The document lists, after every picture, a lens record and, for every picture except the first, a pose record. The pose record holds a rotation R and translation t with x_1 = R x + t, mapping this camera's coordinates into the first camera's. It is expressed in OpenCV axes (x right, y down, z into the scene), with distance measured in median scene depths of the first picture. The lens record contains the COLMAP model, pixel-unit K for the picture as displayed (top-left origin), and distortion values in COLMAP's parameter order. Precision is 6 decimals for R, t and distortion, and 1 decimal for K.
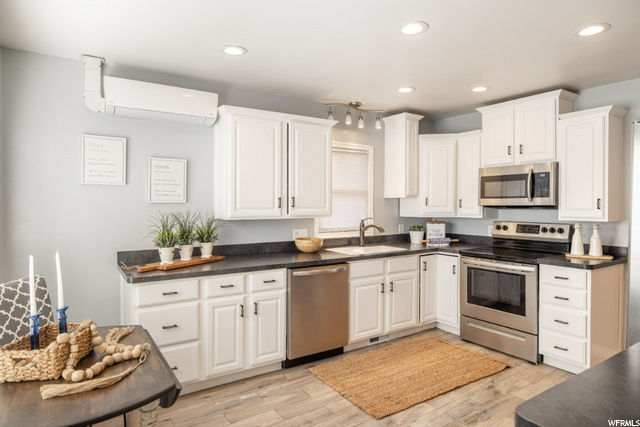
lens RADIAL K [[385.3, 0, 320.0], [0, 385.3, 213.5], [0, 0, 1]] dist [-0.000020, 0.000039]
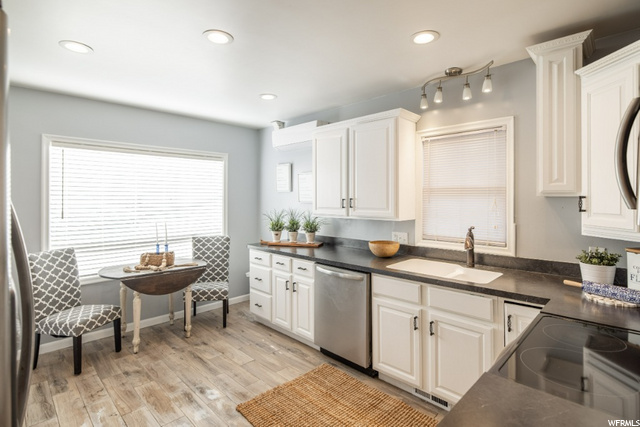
lens RADIAL K [[329.2, 0, 319.0], [0, 329.2, 198.2], [0, 0, 1]] dist [0.001202, 0.000121]
pose [[0.187562, -0.004373, -0.982243, 0.787722], [-0.026017, 0.999617, -0.009418, -0.032239], [0.981908, 0.027321, 0.187377, 0.749018]]
